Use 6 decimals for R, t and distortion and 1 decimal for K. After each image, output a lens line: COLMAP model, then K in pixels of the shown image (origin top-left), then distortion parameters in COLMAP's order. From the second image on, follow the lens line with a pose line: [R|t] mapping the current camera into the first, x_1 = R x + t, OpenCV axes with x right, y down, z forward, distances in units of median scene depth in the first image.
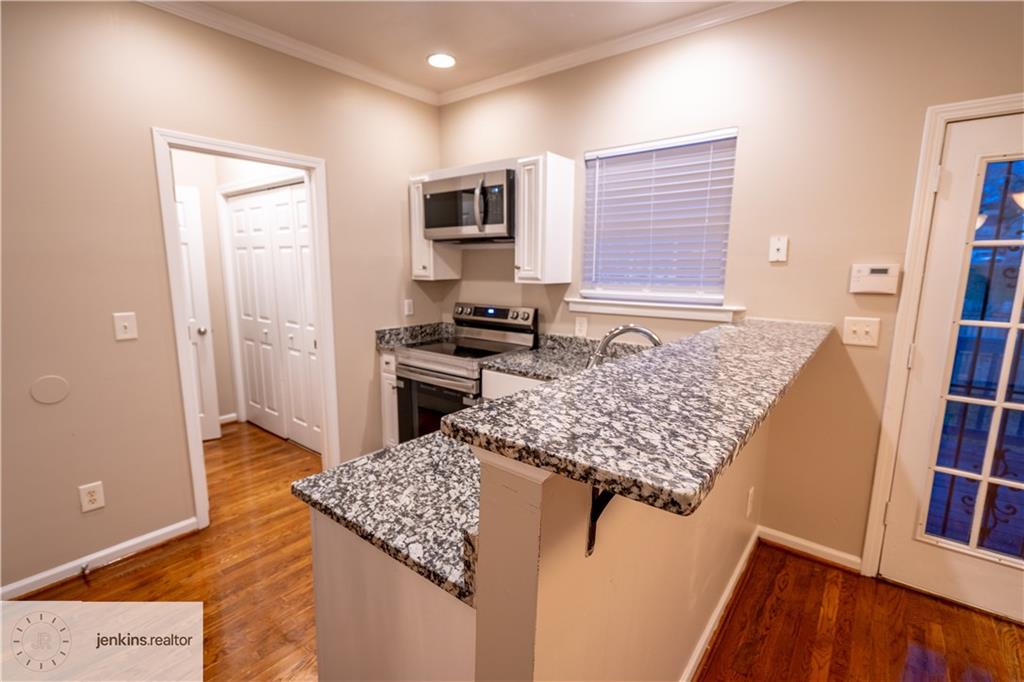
lens RADIAL K [[466.6, 0, 497.9], [0, 466.6, 339.4], [0, 0, 1]] dist [-0.017490, 0.004857]
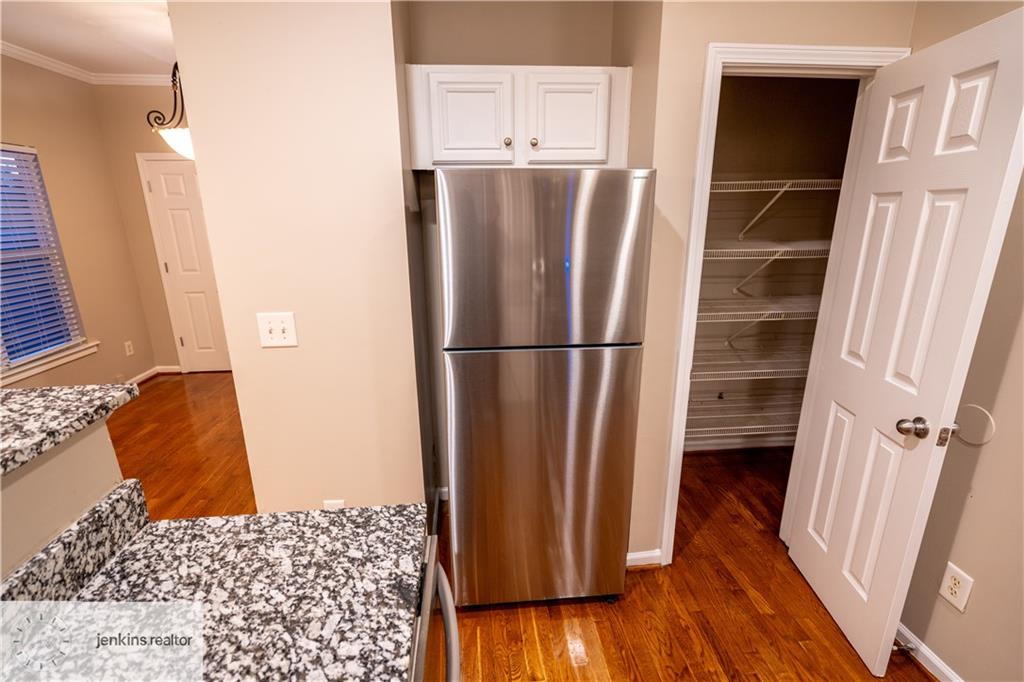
lens RADIAL K [[466.6, 0, 511.6], [0, 466.6, 344.1], [0, 0, 1]] dist [-0.017490, 0.004857]
pose [[-0.705731, 0.192237, -0.681901, -0.000276], [-0.108025, 0.922033, 0.371733, -0.180115], [0.700196, 0.336005, -0.629941, 0.851448]]
